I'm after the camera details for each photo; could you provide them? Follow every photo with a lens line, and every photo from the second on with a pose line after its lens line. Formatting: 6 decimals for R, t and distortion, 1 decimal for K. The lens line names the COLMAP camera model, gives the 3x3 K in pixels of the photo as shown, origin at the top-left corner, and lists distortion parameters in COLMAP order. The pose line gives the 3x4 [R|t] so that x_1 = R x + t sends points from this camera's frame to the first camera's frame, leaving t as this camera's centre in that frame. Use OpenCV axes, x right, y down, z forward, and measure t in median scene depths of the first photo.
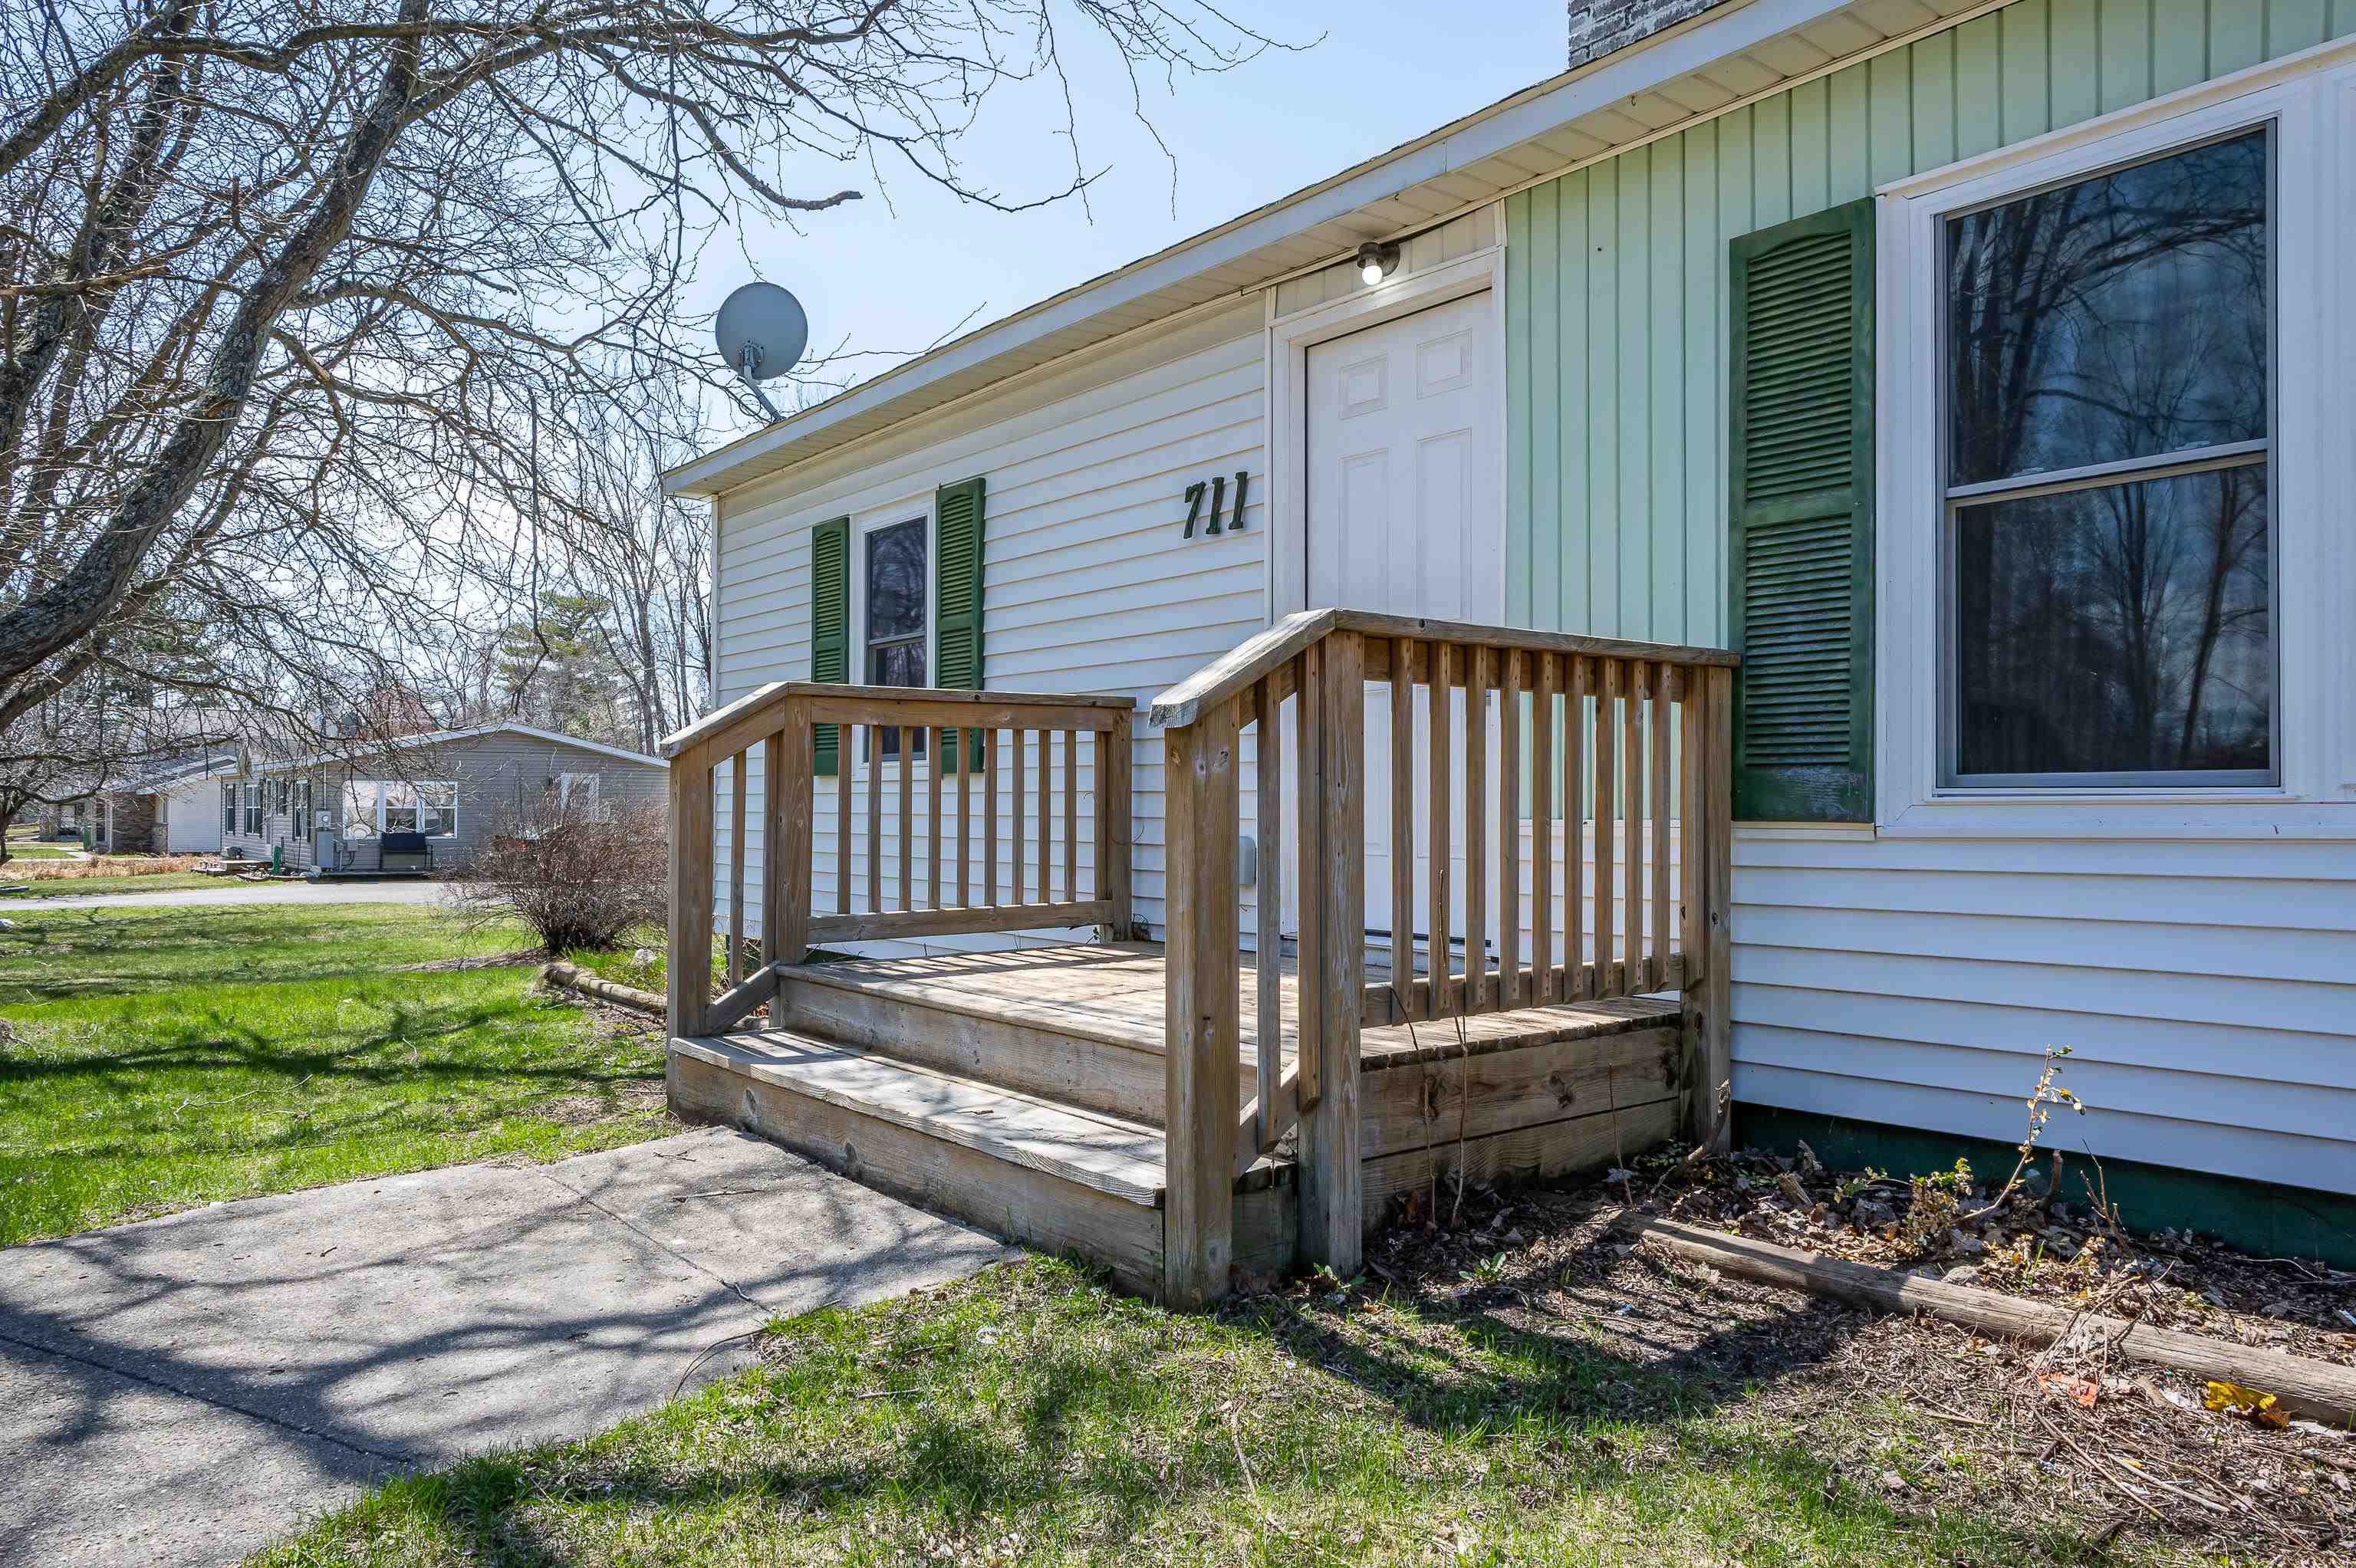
lens RADIAL K [[1601.6, 0, 1178.0], [0, 1601.6, 784.0], [0, 0, 1]] dist [0.000475, 0.000586]
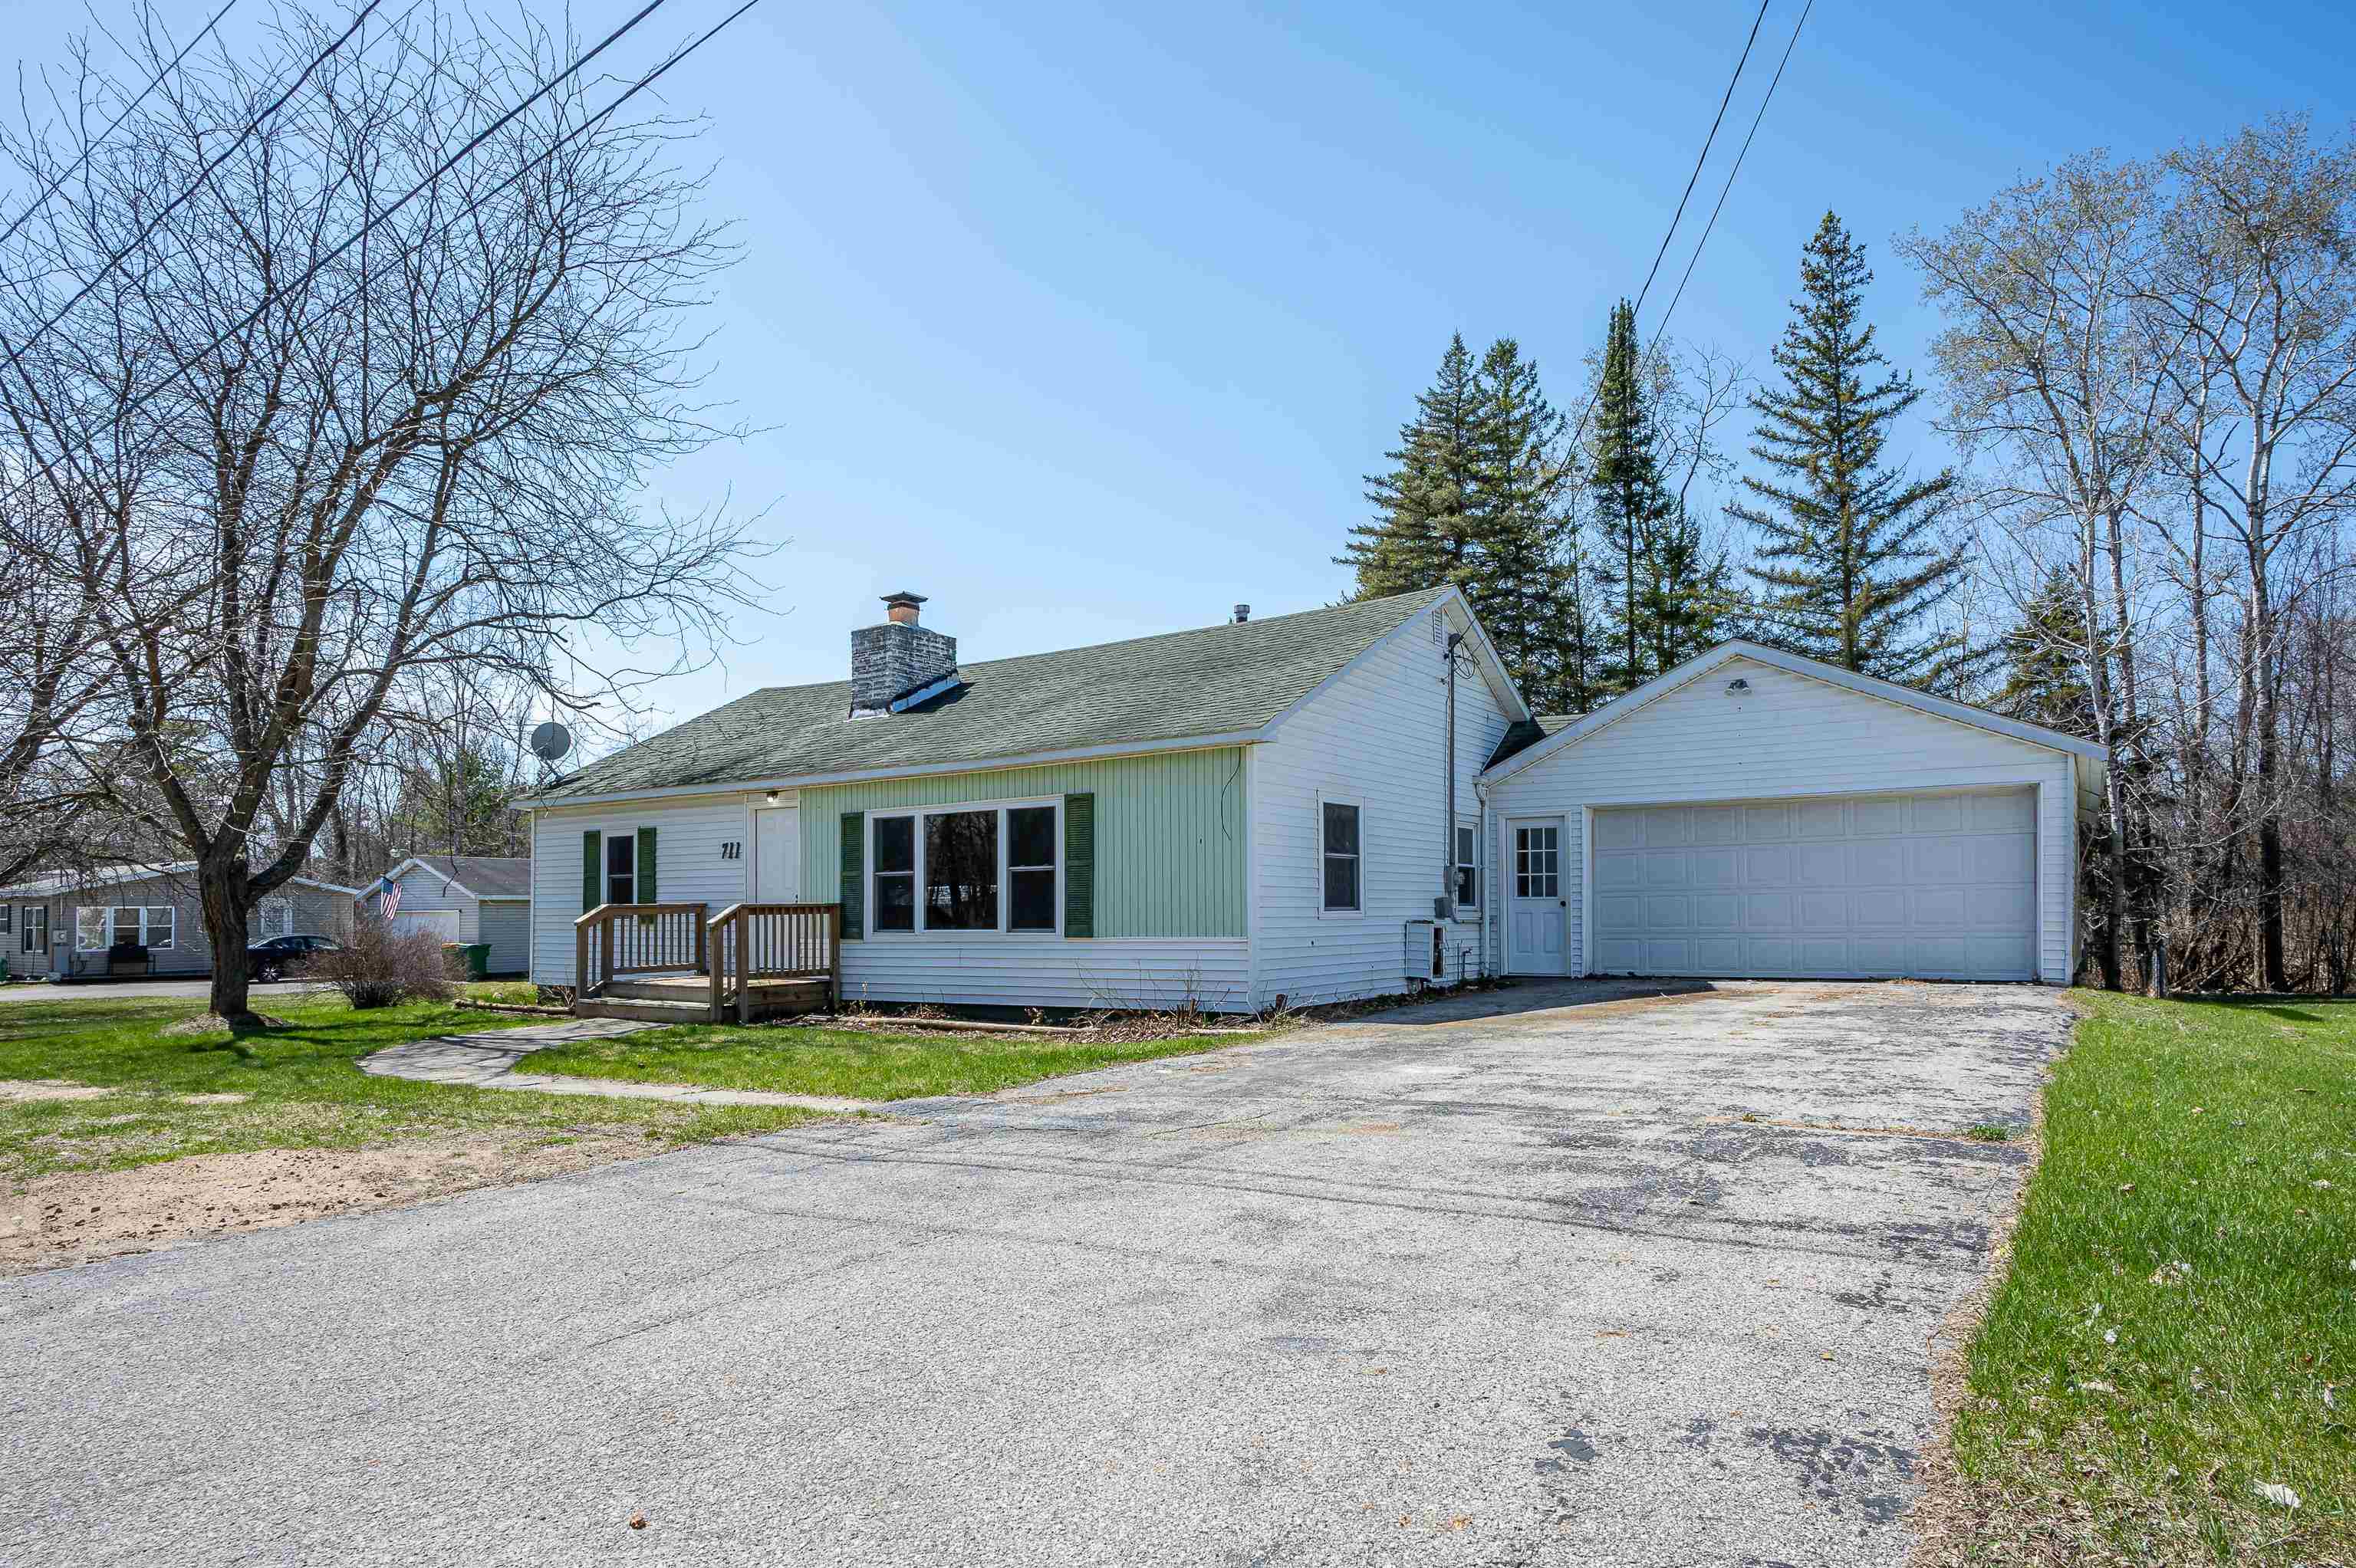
lens RADIAL K [[1397.8, 0, 1187.5], [0, 1397.8, 850.1], [0, 0, 1]] dist [-0.001657, -0.000398]
pose [[0.957734, -0.002355, 0.287645, 0.114260], [0.008992, 0.999723, -0.021758, -0.109875], [-0.287515, 0.023425, 0.957490, -2.531552]]
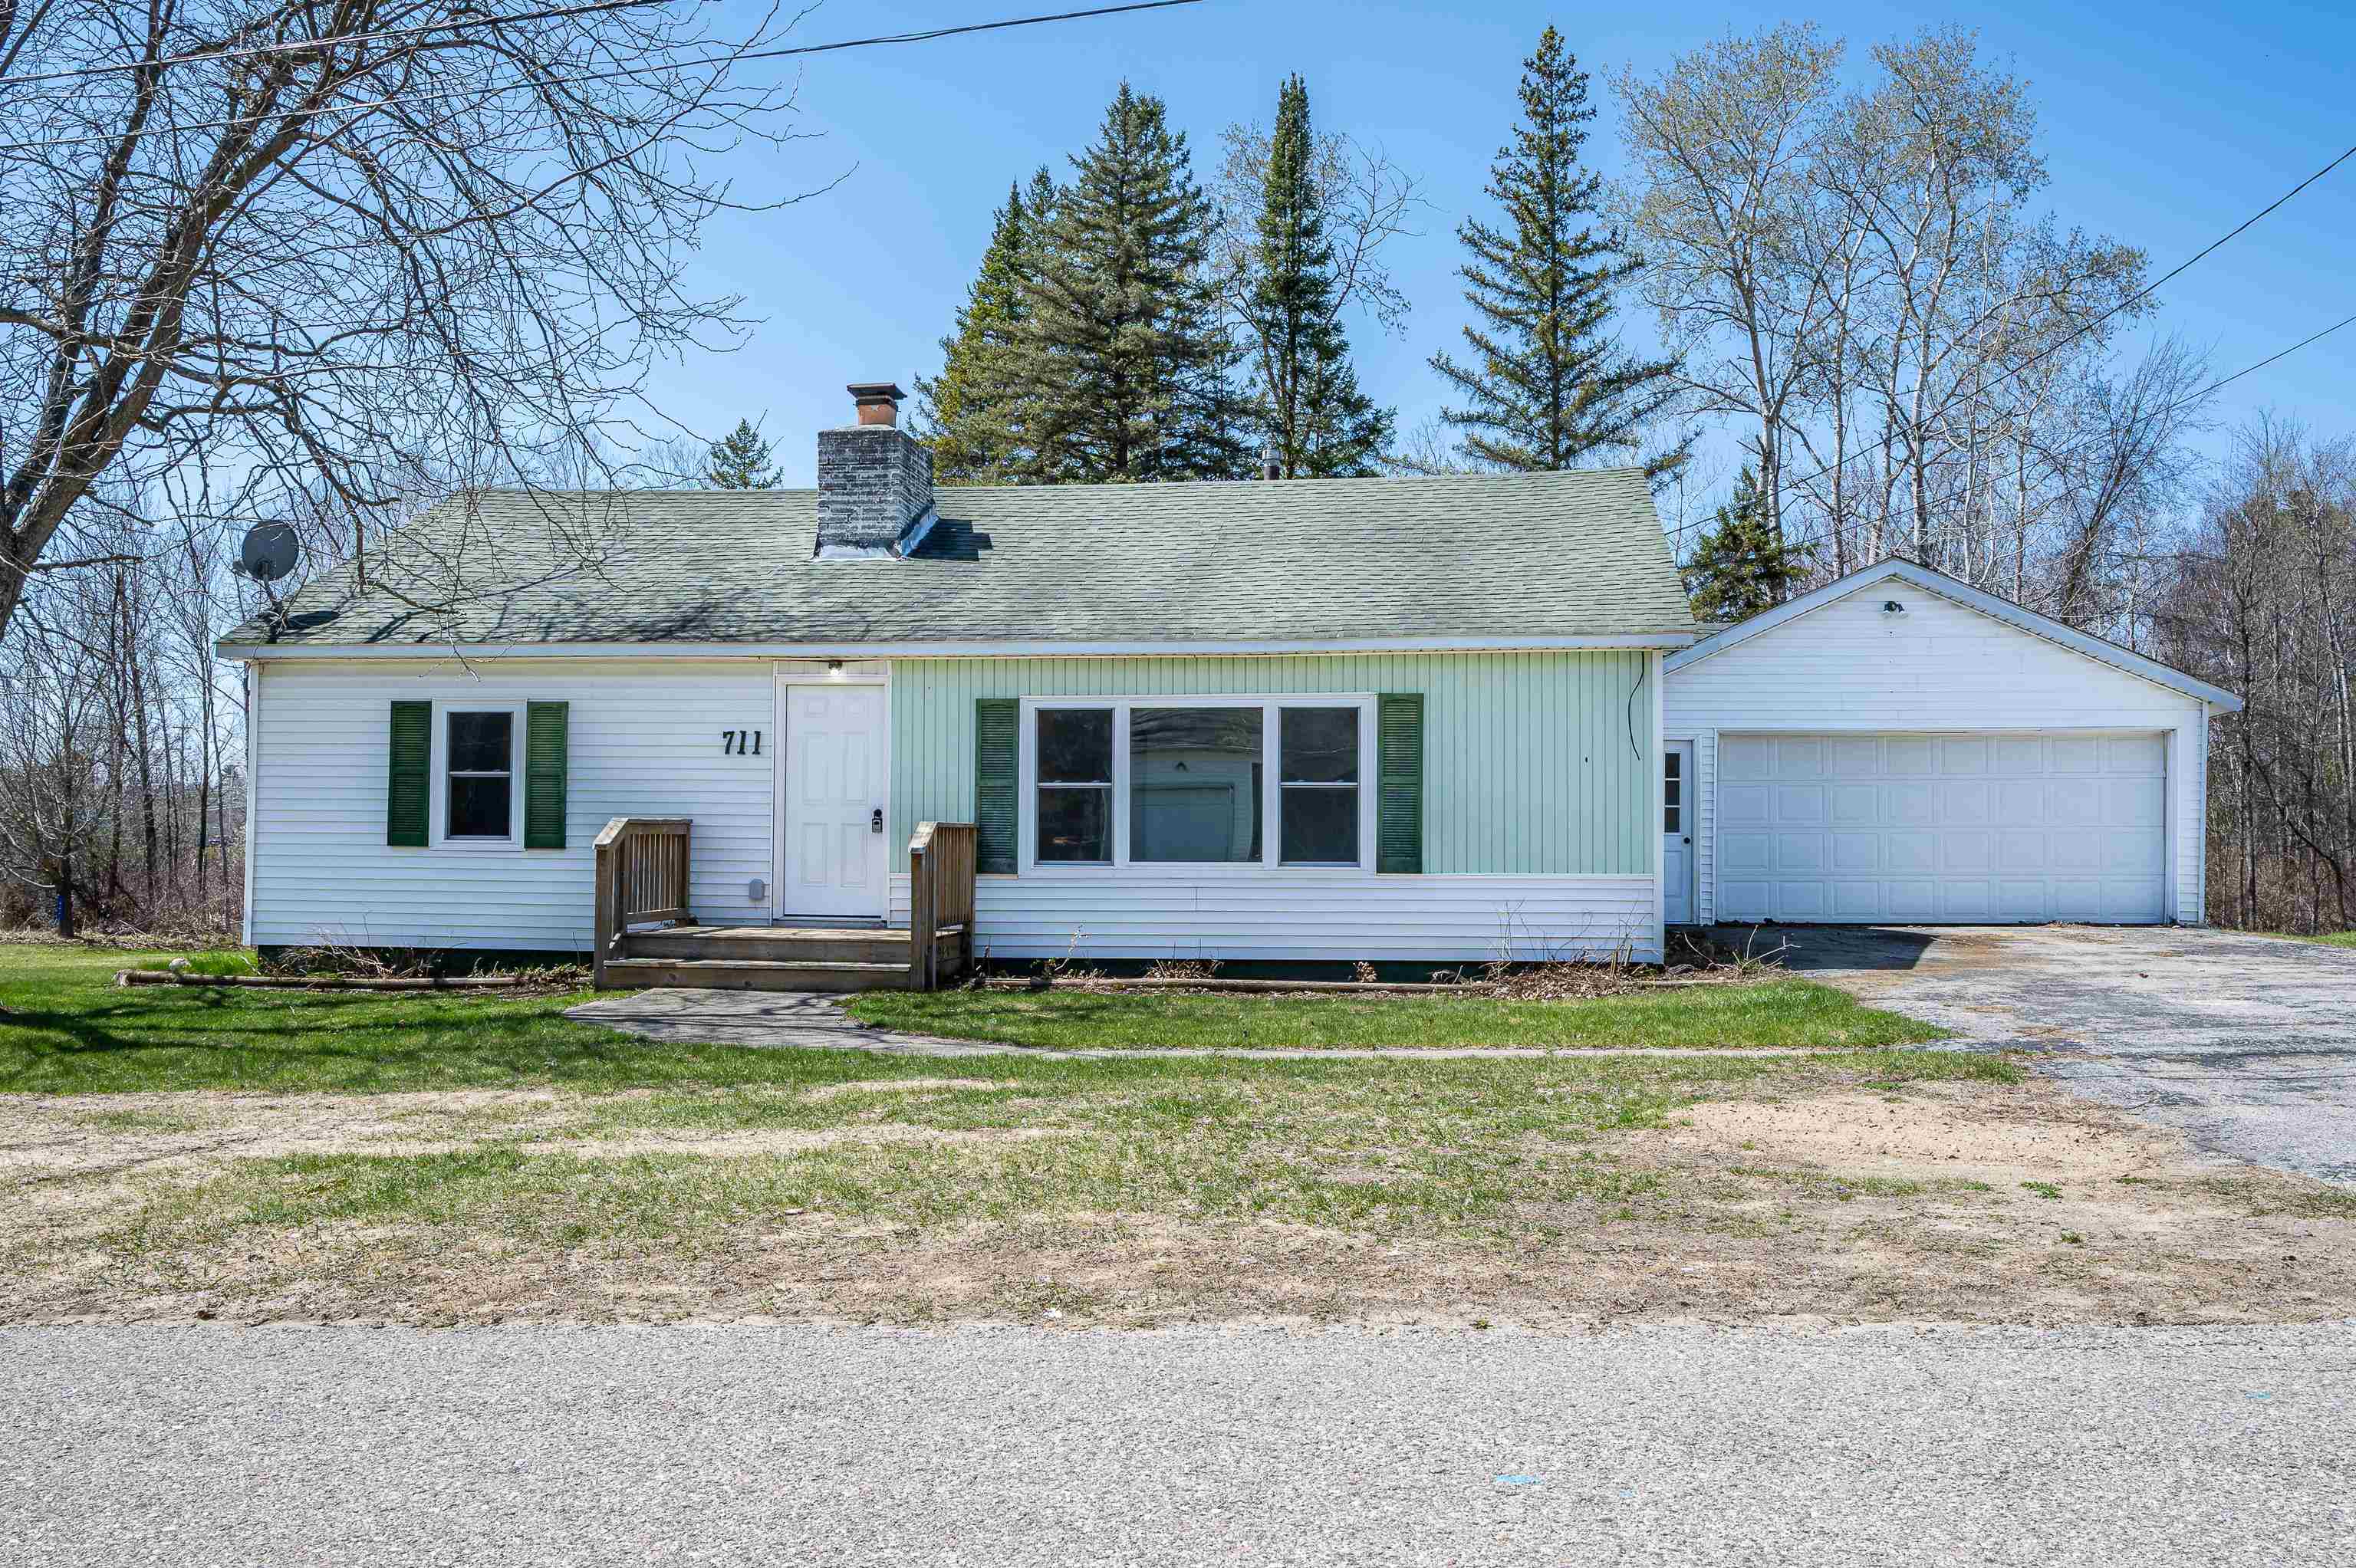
lens RADIAL K [[2027.3, 0, 1174.0], [0, 2027.3, 743.0], [0, 0, 1]] dist [-0.001873, 0.000029]
pose [[0.722143, 0.034122, 0.690902, -1.821409], [-0.016544, 0.999349, -0.032063, -0.095950], [-0.691546, 0.011724, 0.722237, -1.869452]]
